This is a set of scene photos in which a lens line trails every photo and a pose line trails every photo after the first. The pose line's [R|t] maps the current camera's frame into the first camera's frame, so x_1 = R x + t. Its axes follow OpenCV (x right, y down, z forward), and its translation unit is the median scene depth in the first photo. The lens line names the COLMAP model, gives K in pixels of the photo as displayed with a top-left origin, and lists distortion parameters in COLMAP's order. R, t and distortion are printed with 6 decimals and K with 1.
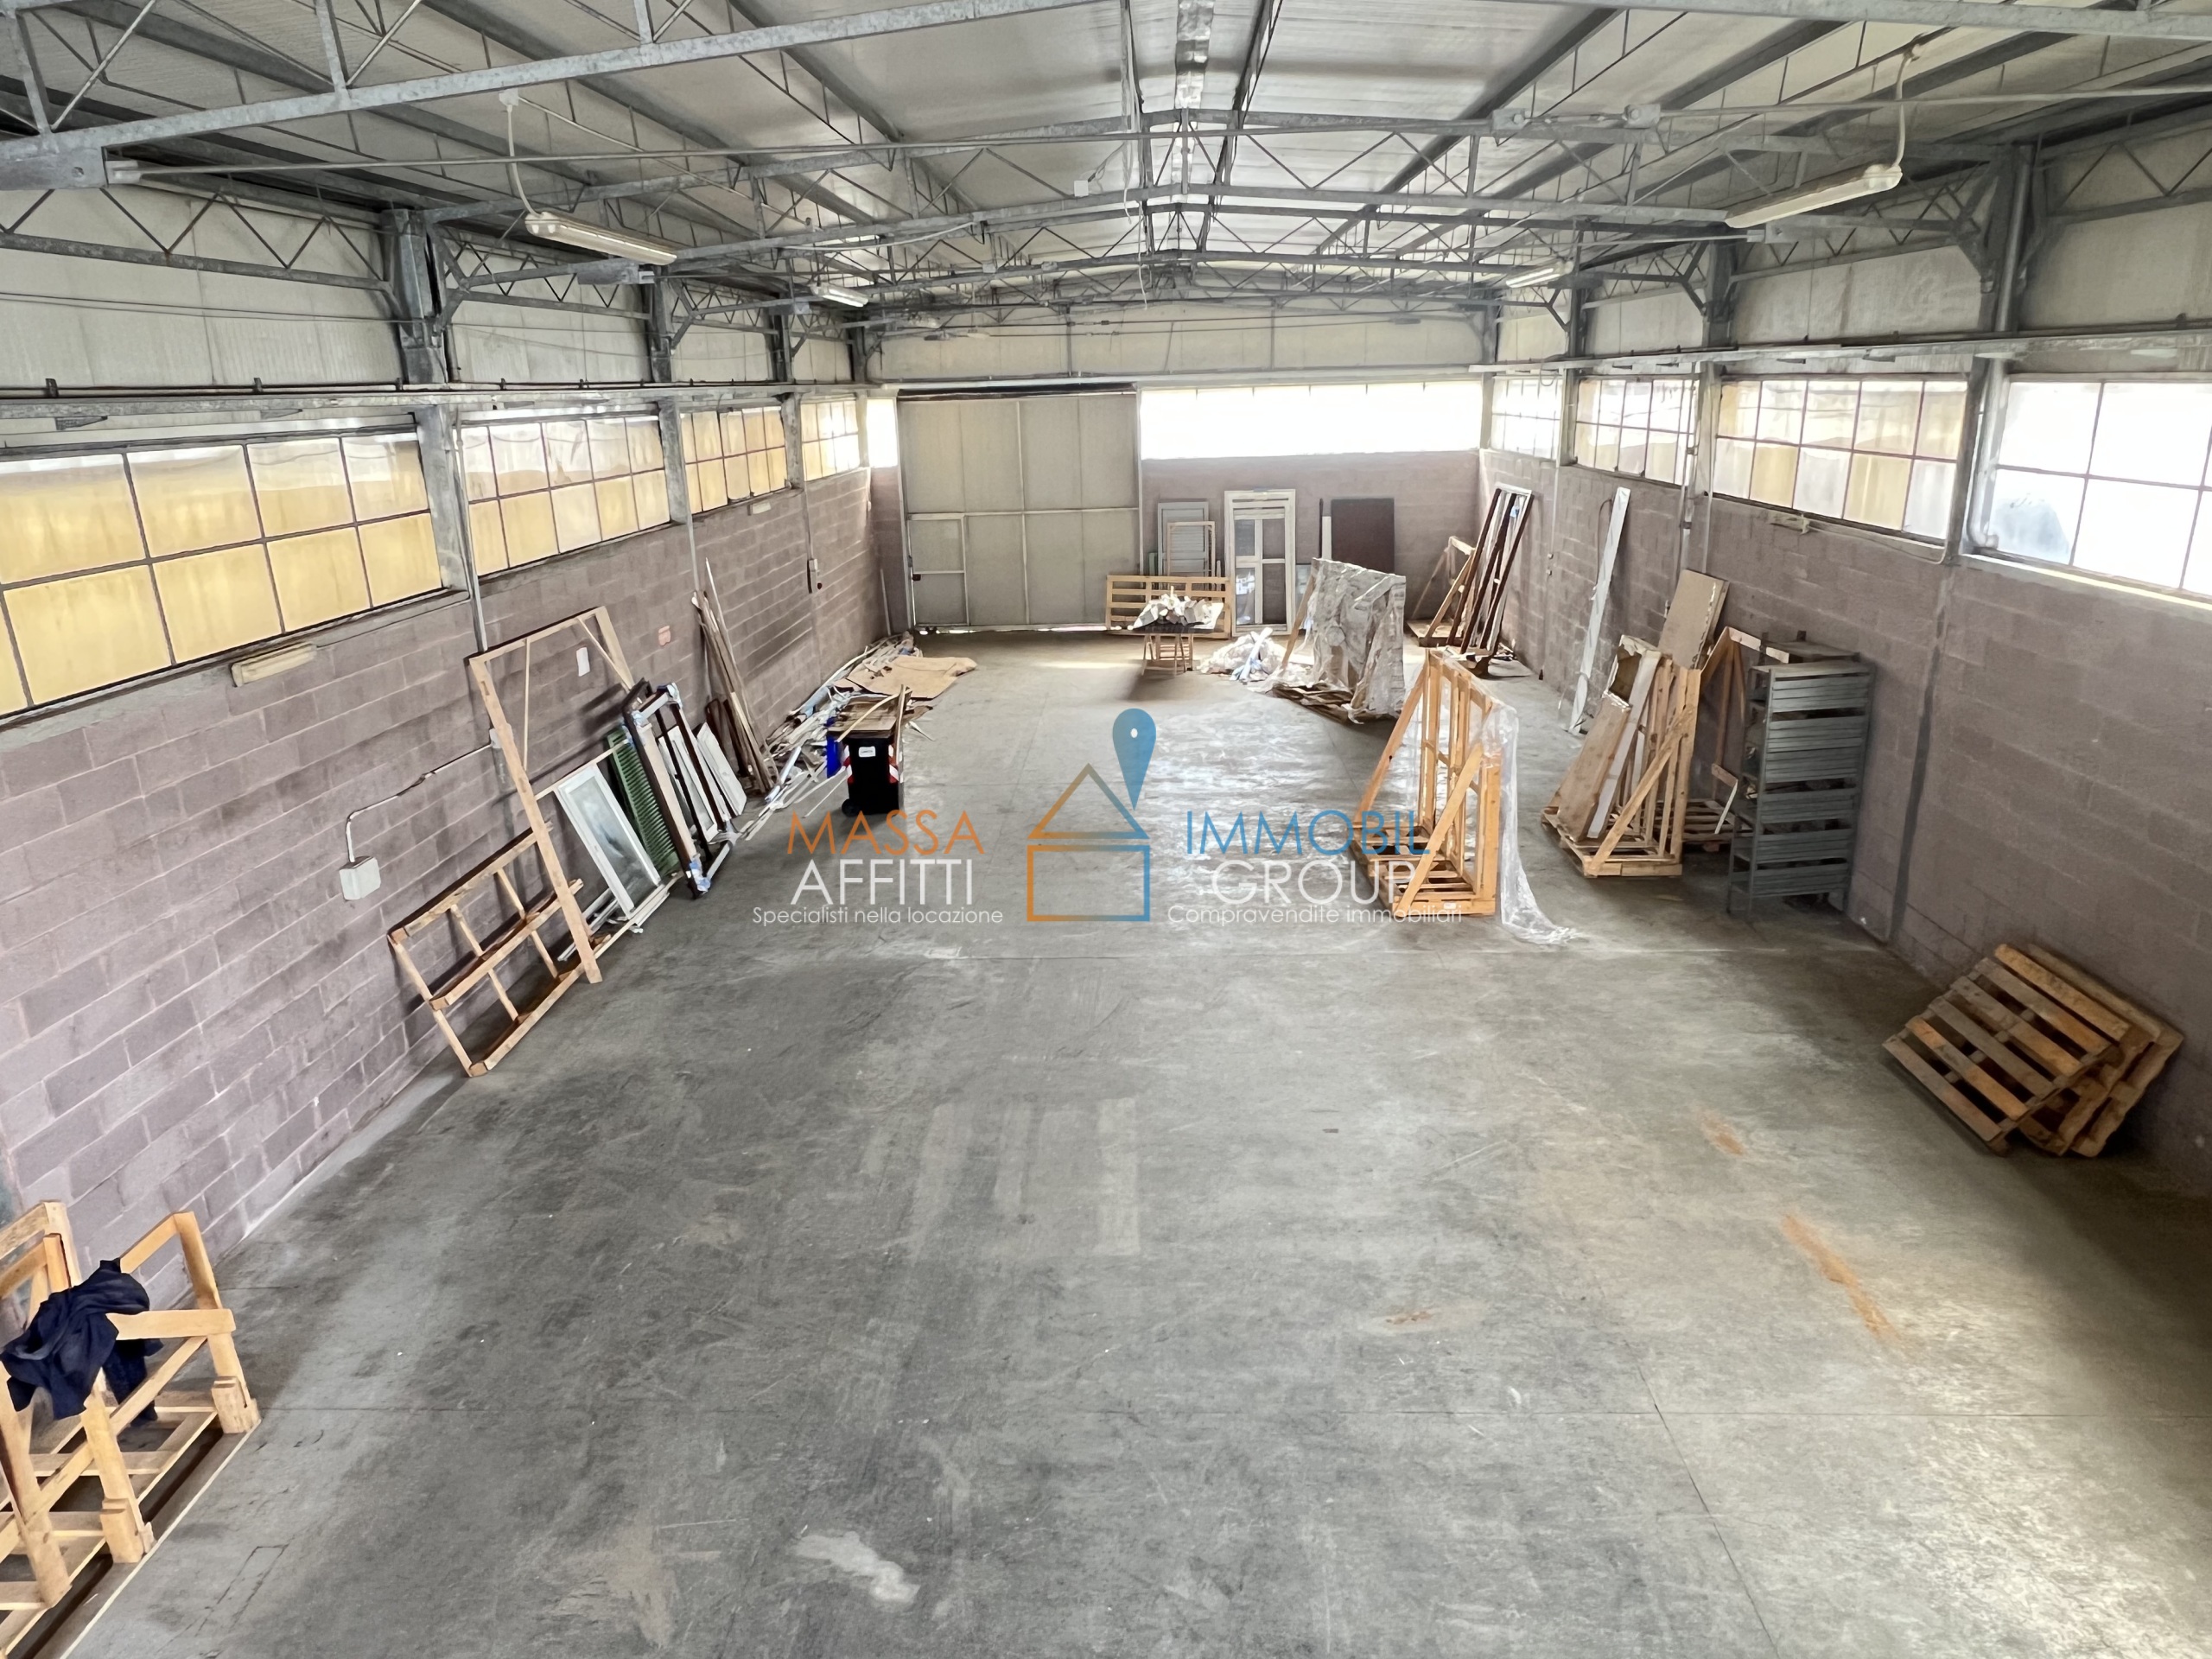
lens RADIAL K [[1436.1, 0, 1107.3], [0, 1436.1, 810.4], [0, 0, 1]] dist [0.030773, 0.000854]
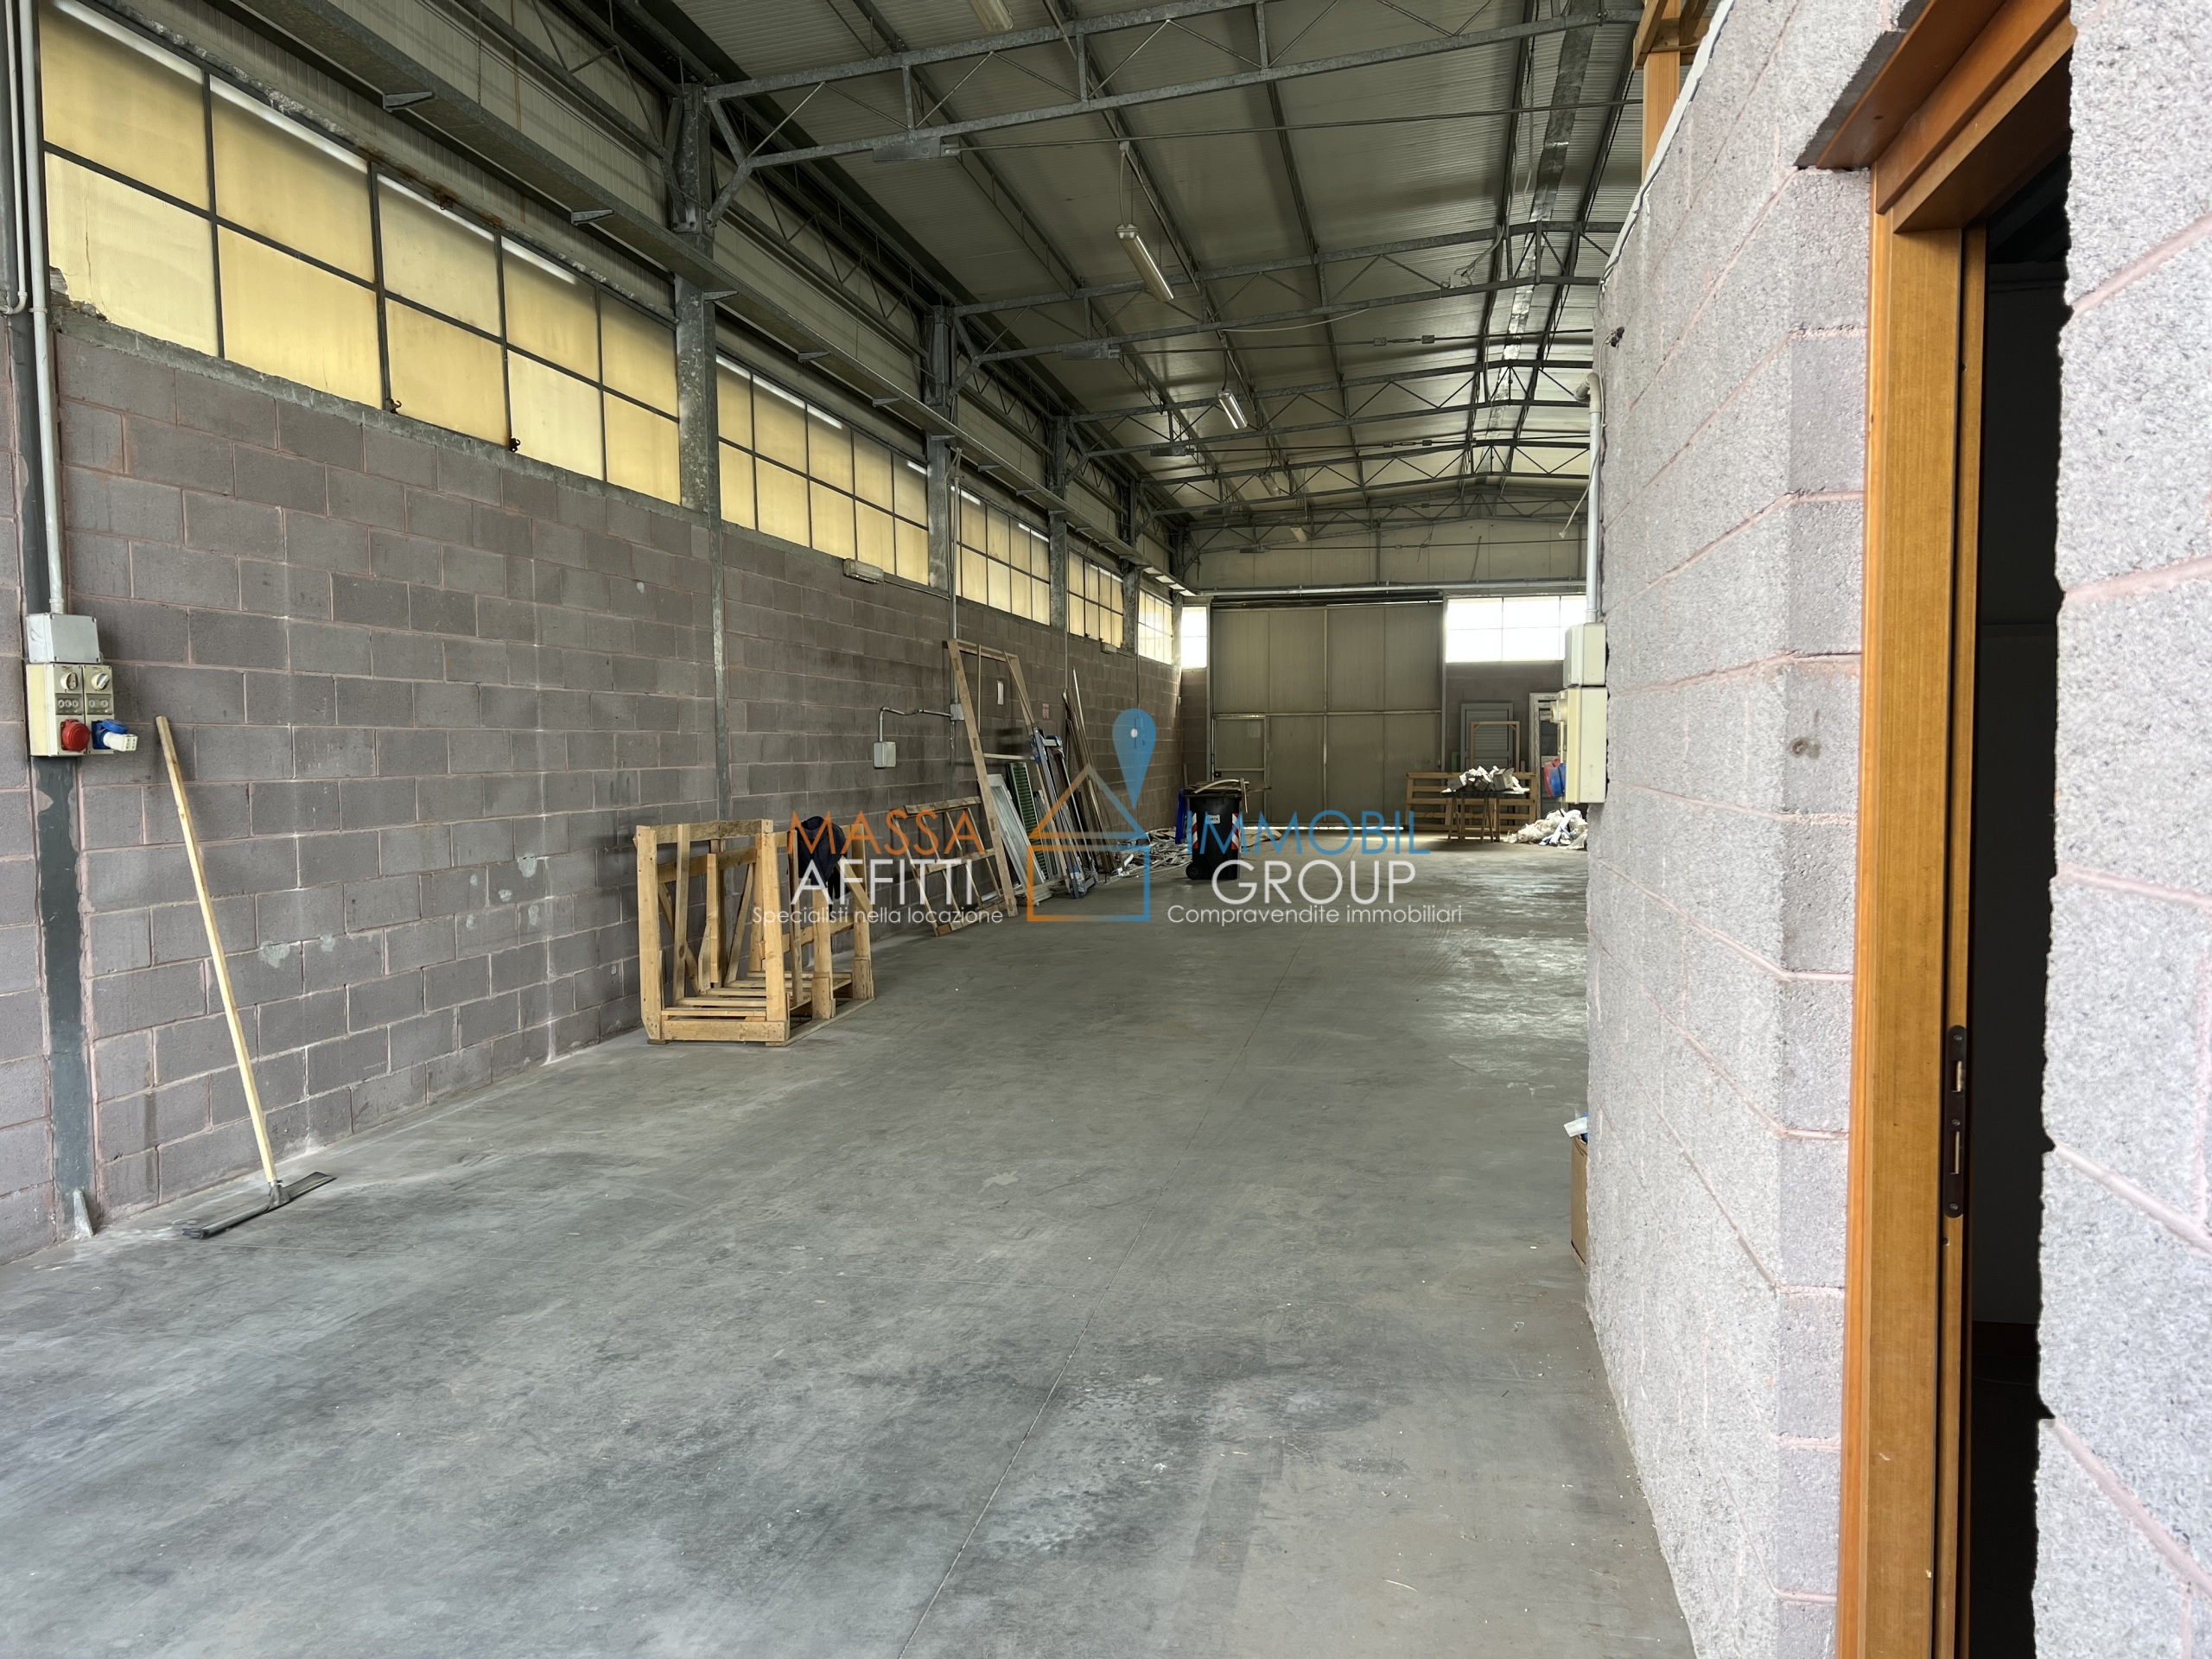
lens RADIAL K [[1660.2, 0, 1116.4], [0, 1660.2, 828.3], [0, 0, 1]] dist [0.061512, -0.072979]
pose [[0.989193, 0.030892, -0.143331, -0.034732], [-0.064361, 0.969824, -0.235158, 0.164243], [0.131742, 0.241842, 0.961331, -0.141054]]
